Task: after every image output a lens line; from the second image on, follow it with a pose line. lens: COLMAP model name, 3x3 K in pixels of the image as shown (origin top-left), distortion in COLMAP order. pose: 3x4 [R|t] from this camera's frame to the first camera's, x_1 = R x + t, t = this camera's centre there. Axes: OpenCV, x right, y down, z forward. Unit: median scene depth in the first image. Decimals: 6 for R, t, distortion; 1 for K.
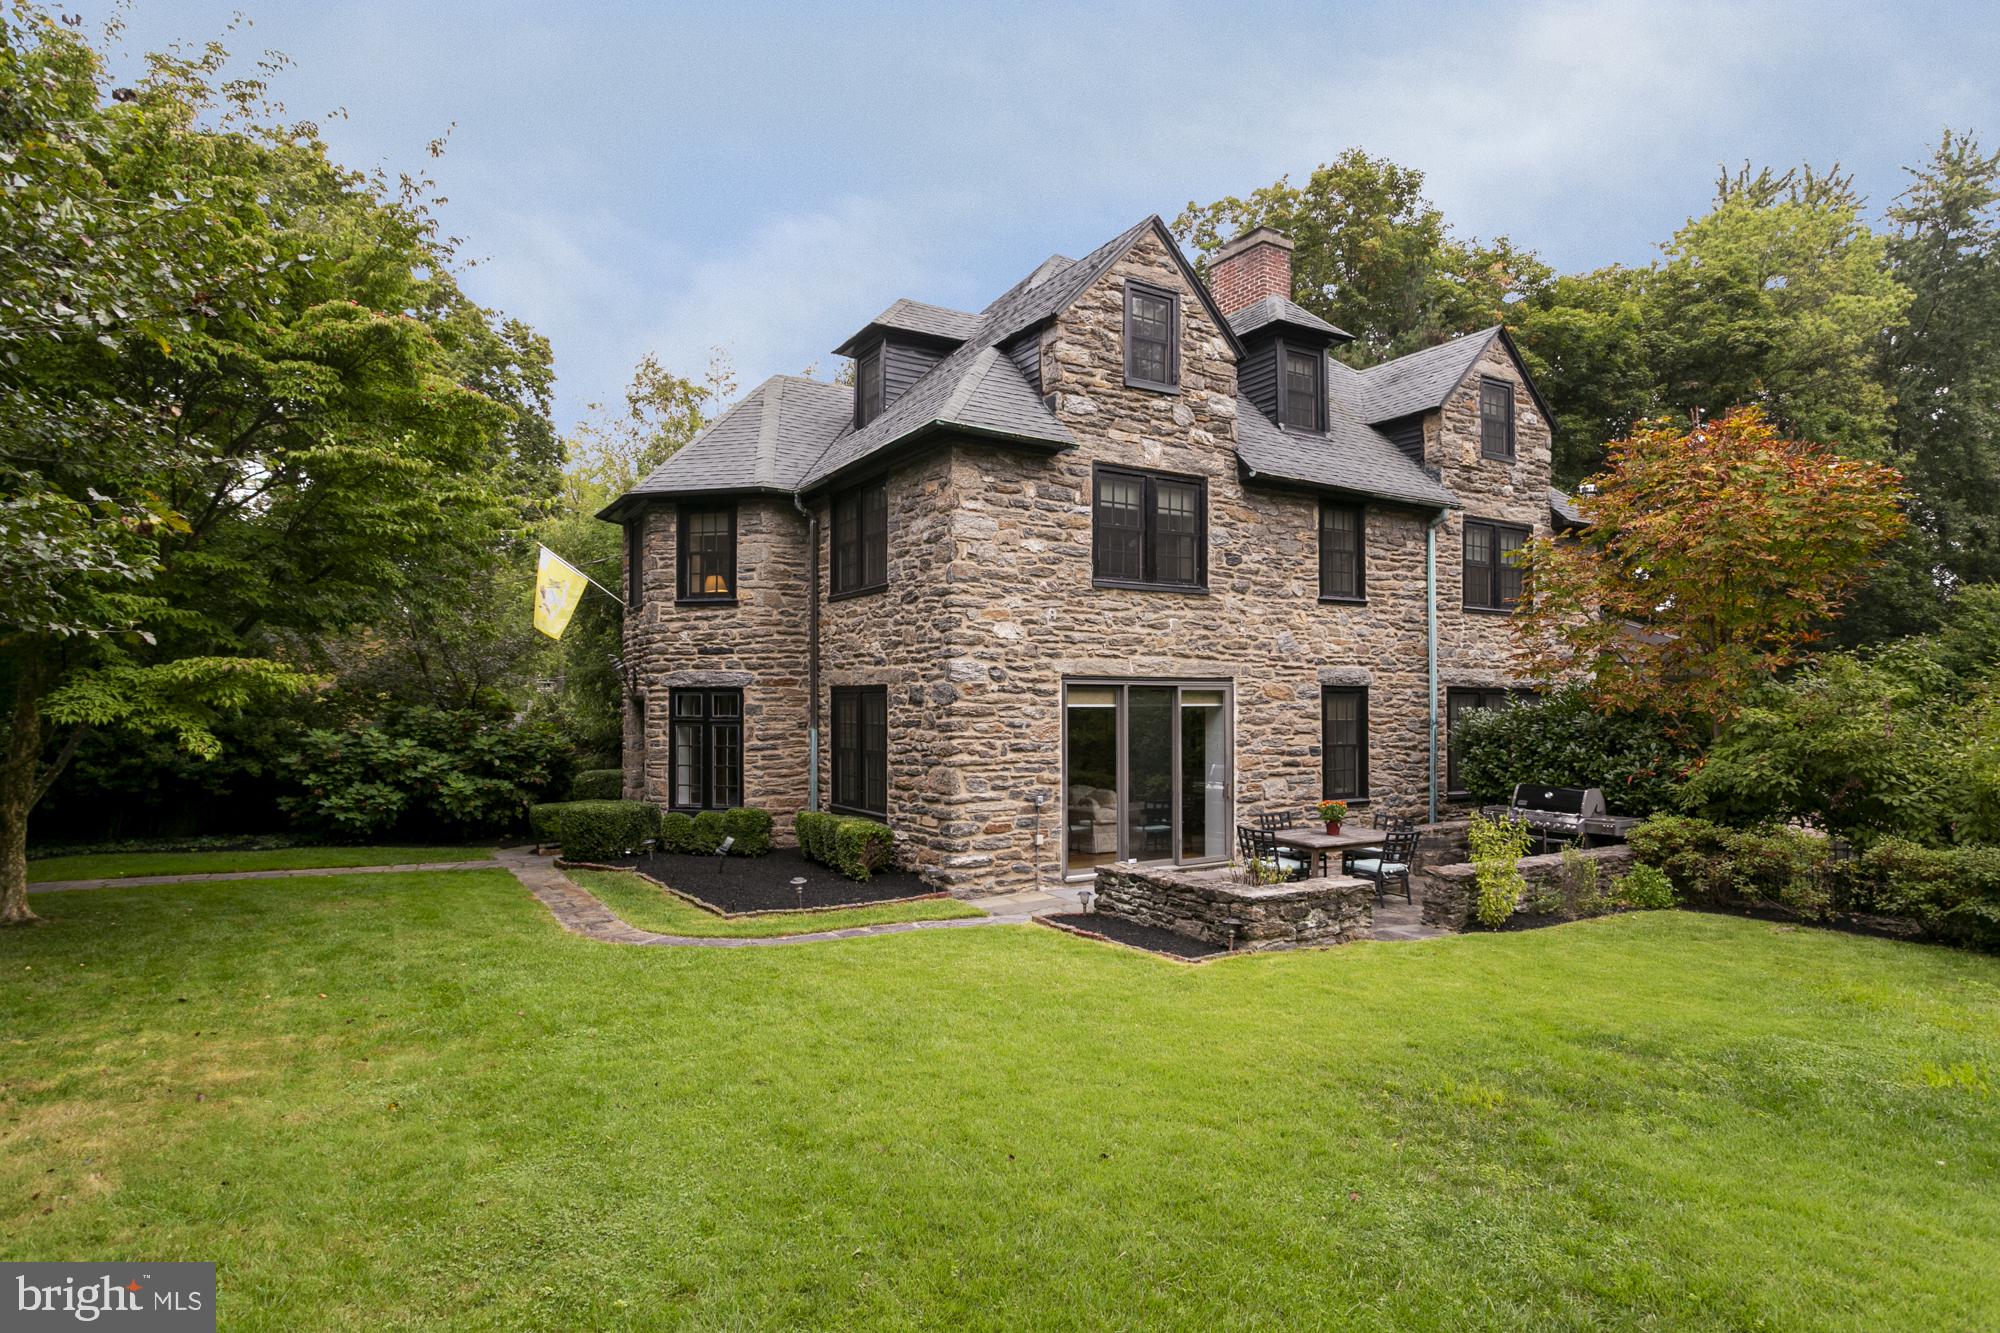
lens RADIAL K [[1063.9, 0, 1012.3], [0, 1063.9, 697.0], [0, 0, 1]] dist [-0.003383, 0.002658]
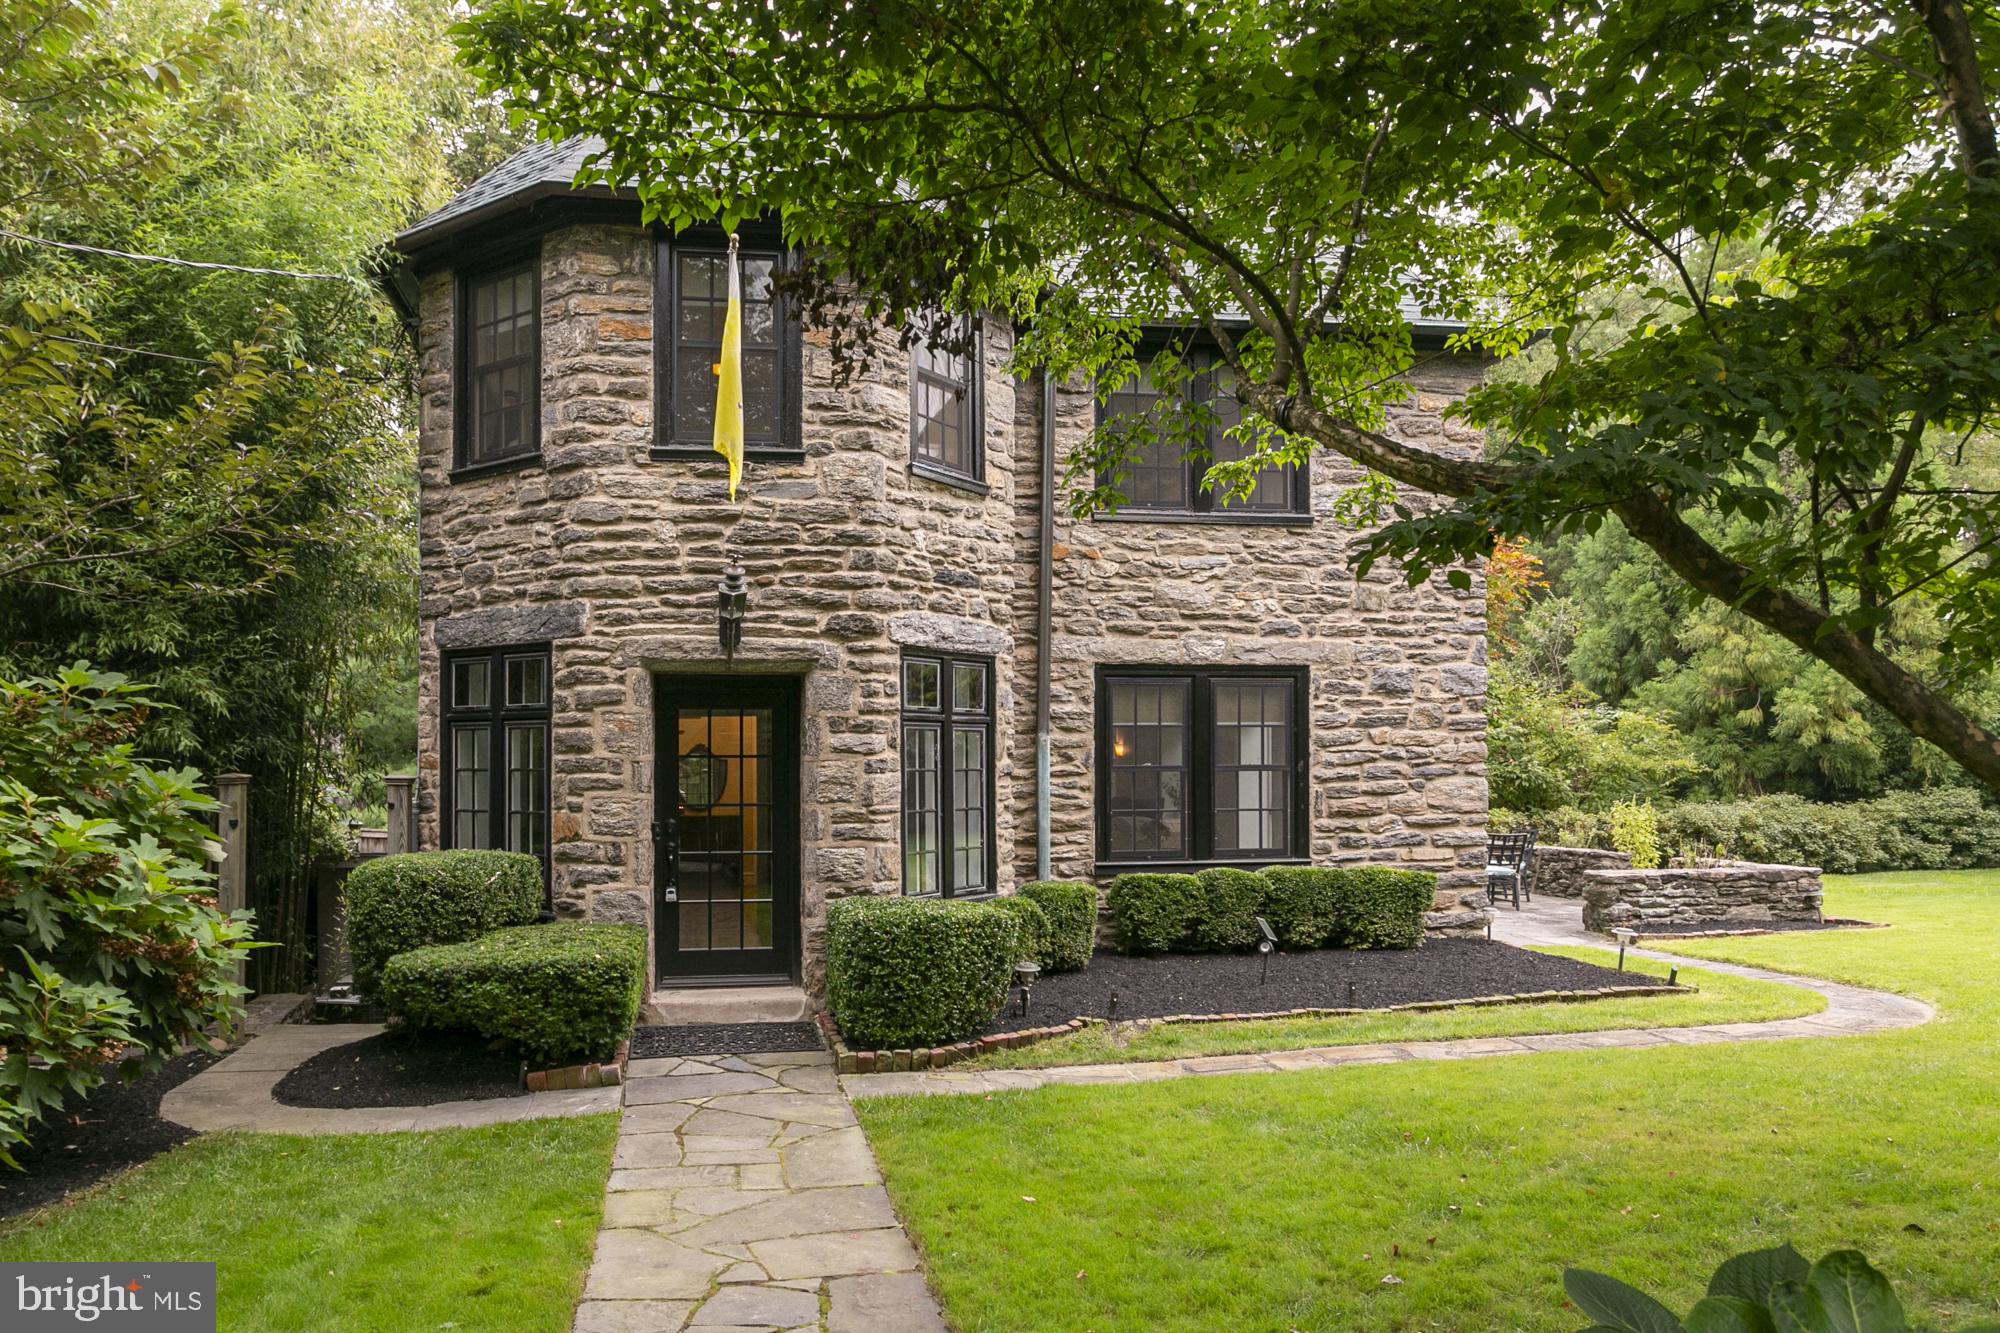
lens RADIAL K [[1302.0, 0, 1013.8], [0, 1302.0, 741.2], [0, 0, 1]] dist [0.002518, 0.000429]
pose [[0.404132, 0.006438, 0.914678, -0.949587], [-0.001779, 0.999979, -0.006253, 0.042190], [-0.914699, 0.000900, 0.404135, 0.836324]]
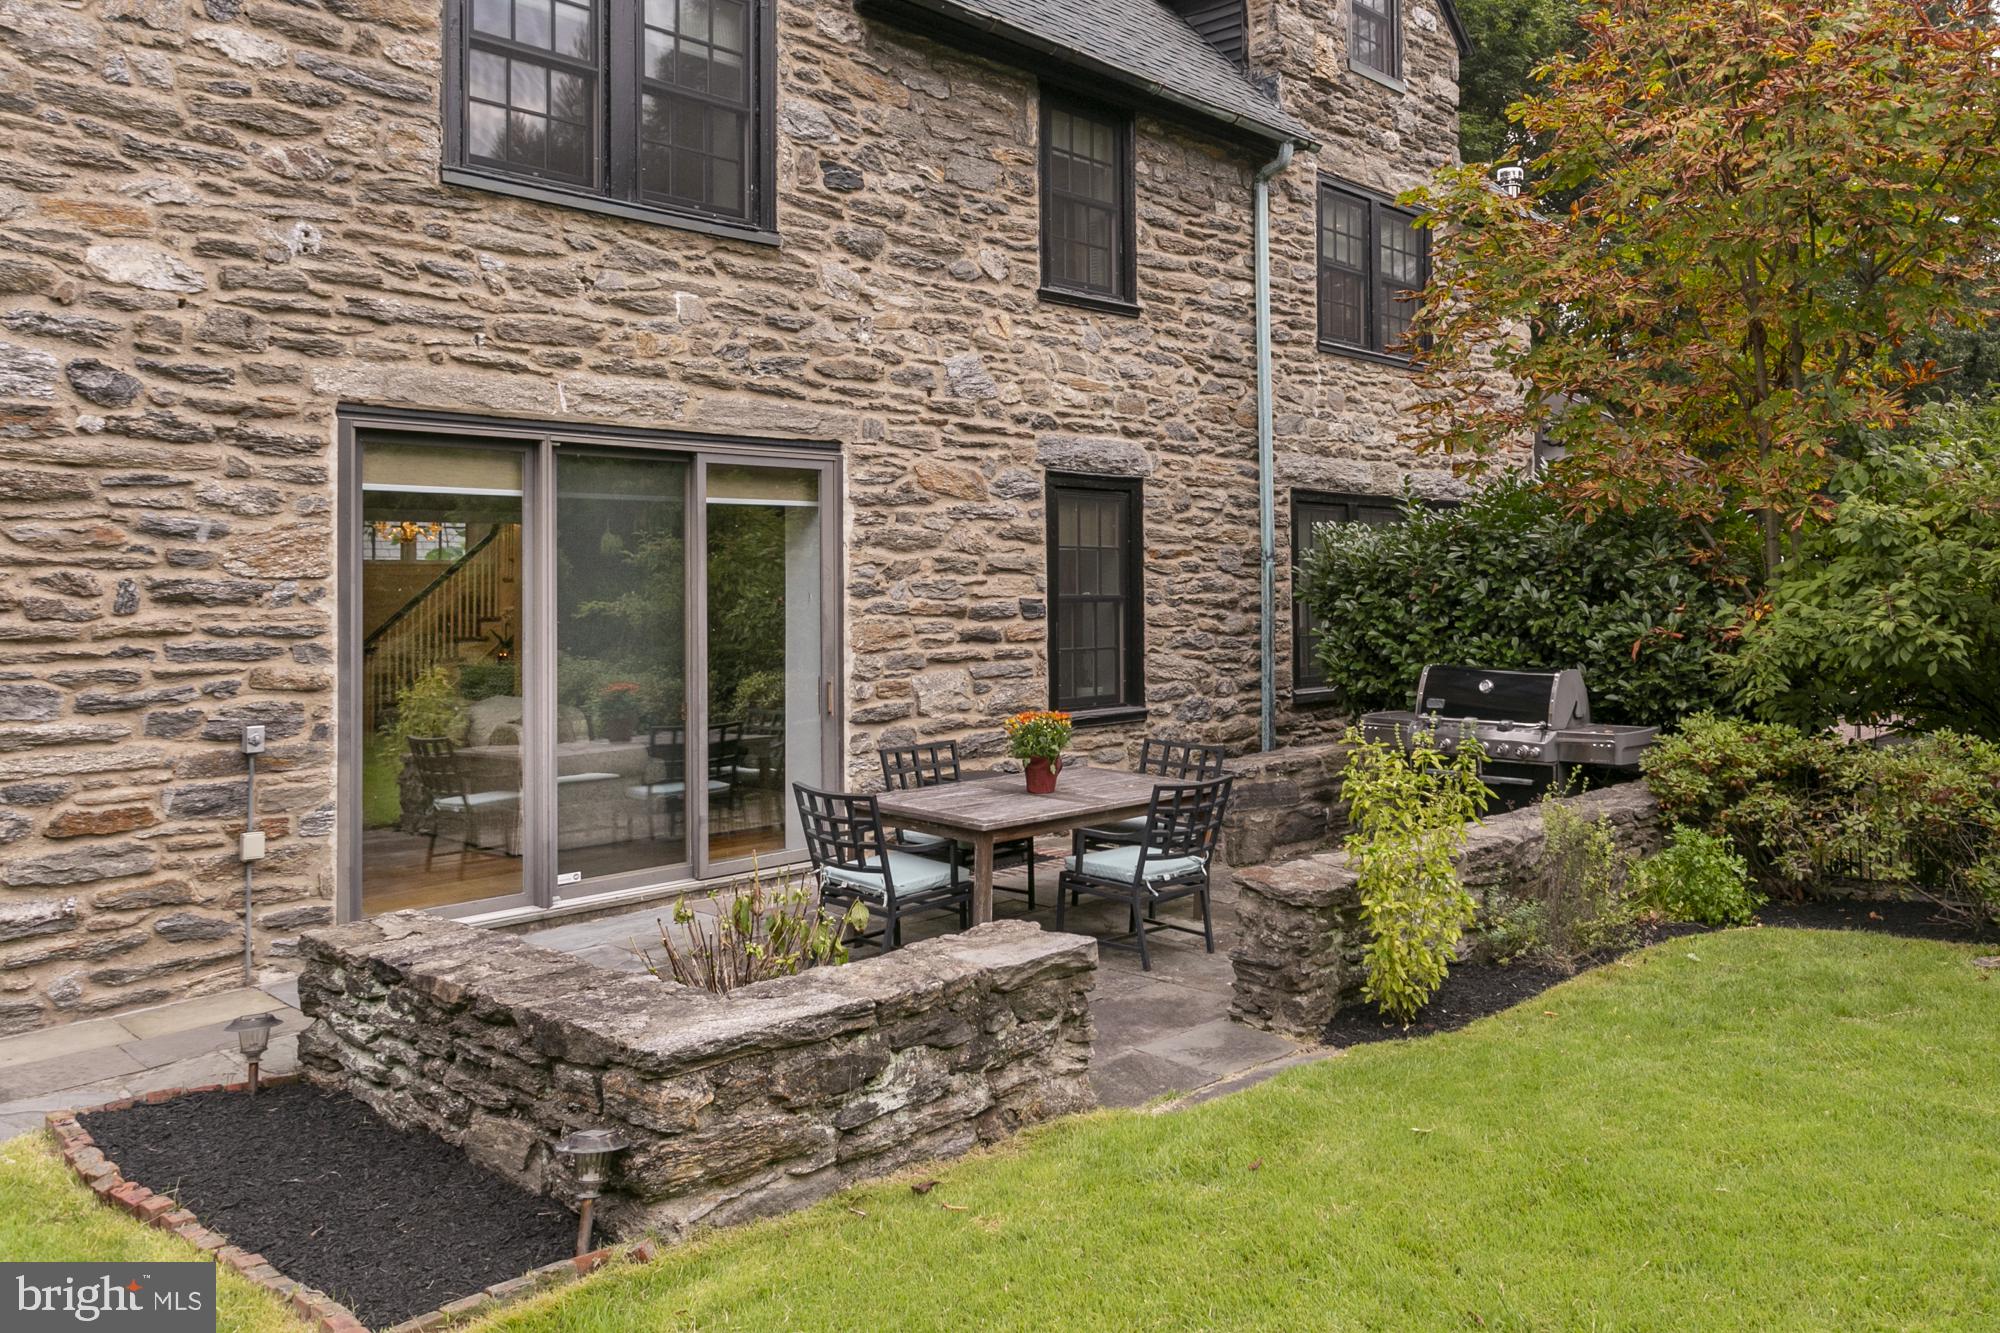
lens RADIAL K [[1481.0, 0, 1173.5], [0, 1481.0, 556.6], [0, 0, 1]] dist [-0.006748, 0.004936]
pose [[0.953527, -0.001948, 0.301300, 0.163007], [0.006489, 0.999880, -0.014071, 0.041416], [-0.301236, 0.015372, 0.953426, 0.393094]]
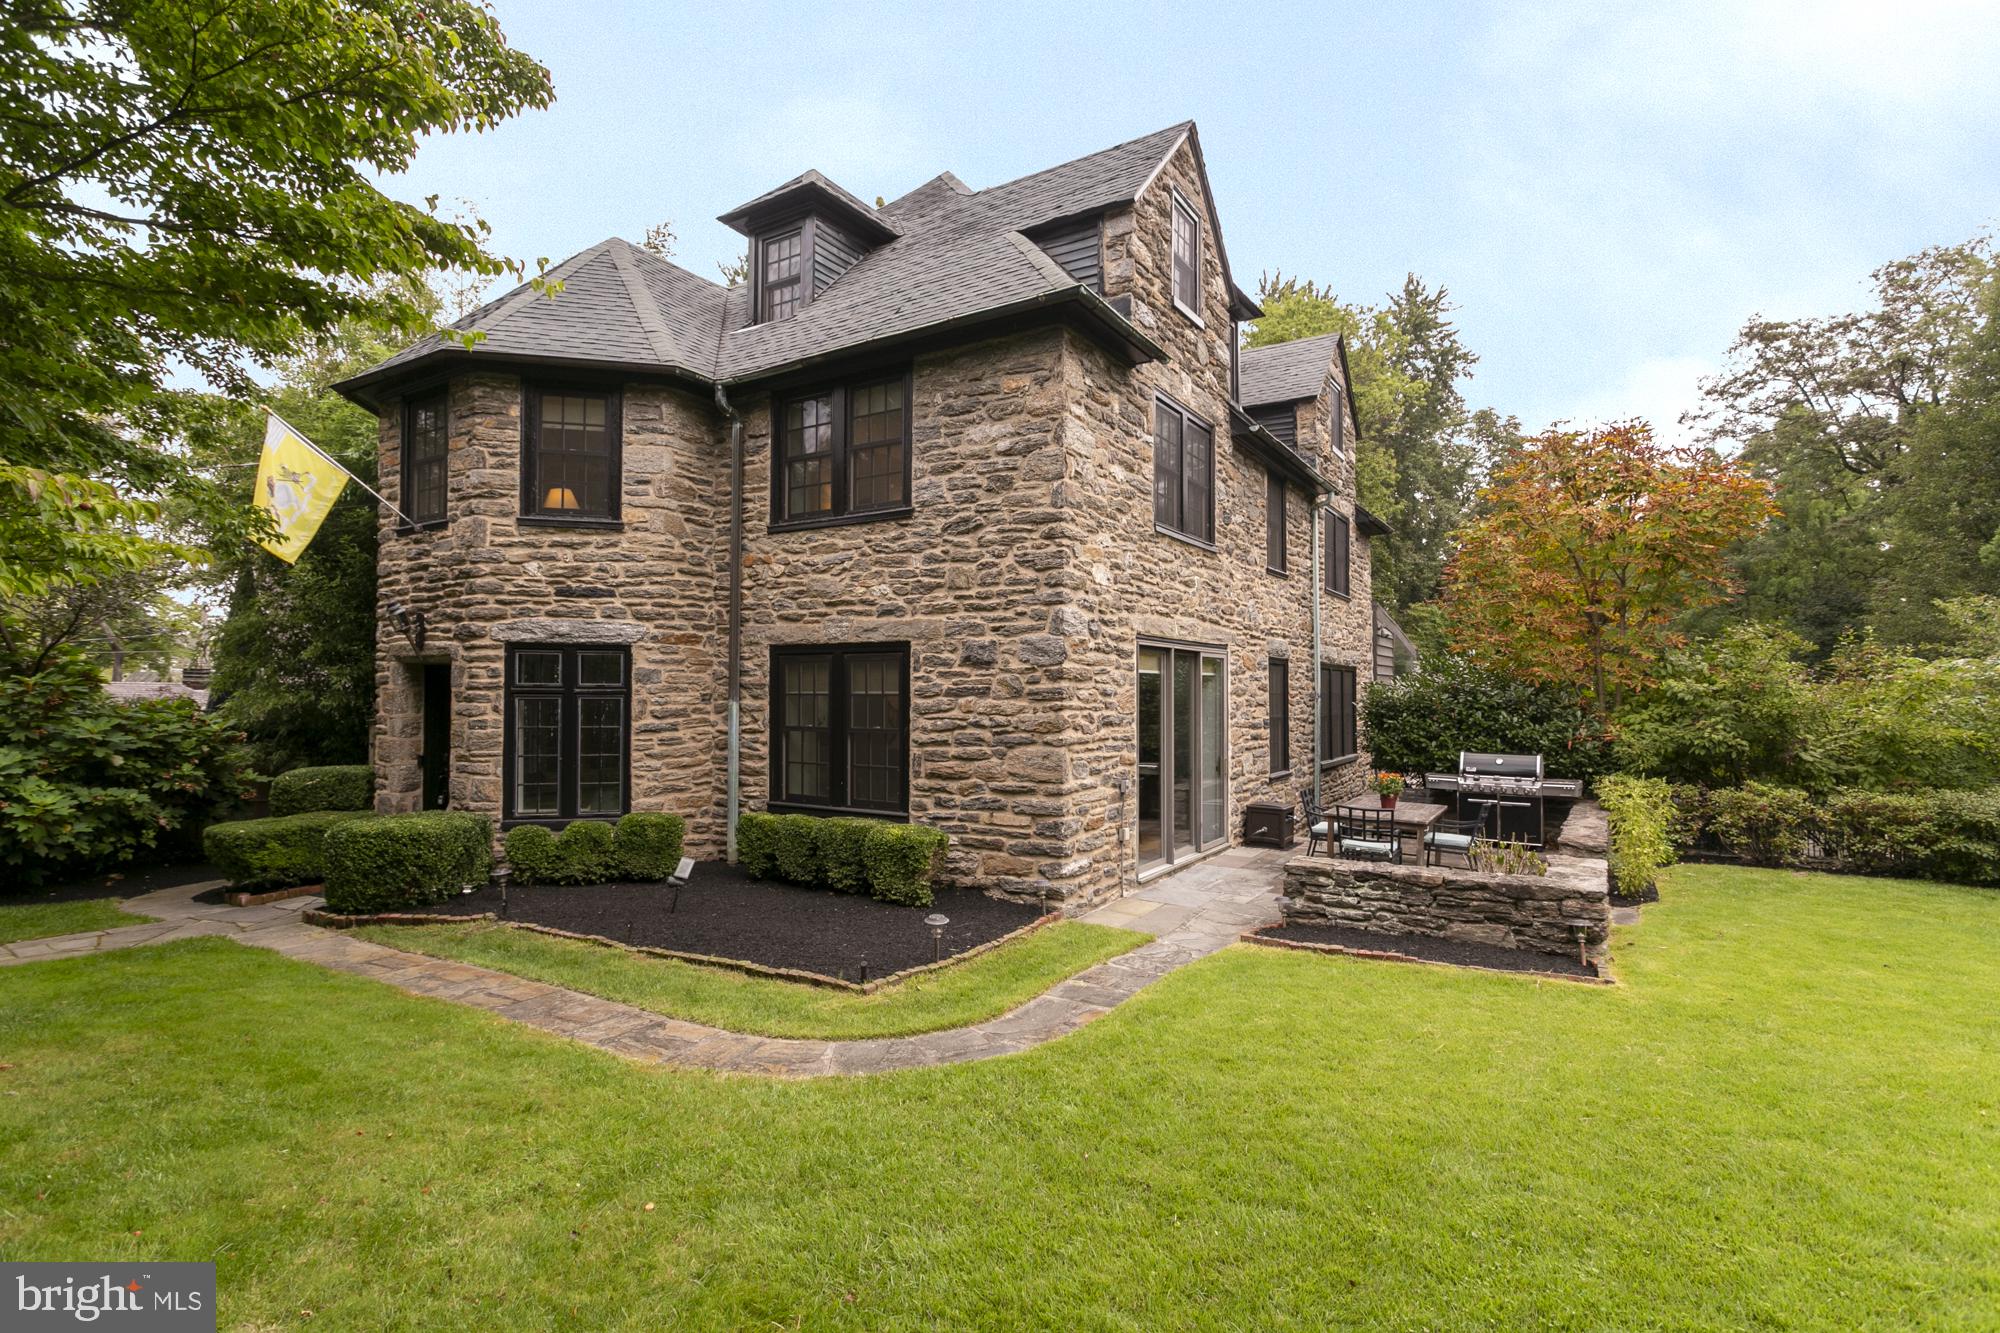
lens RADIAL K [[945.3, 0, 995.0], [0, 945.3, 674.2], [0, 0, 1]] dist [0.001759, 0.000591]
pose [[0.897976, 0.011265, 0.439900, -0.359216], [-0.005836, 0.999889, -0.013692, 0.020932], [-0.440005, 0.009727, 0.897942, 0.368193]]
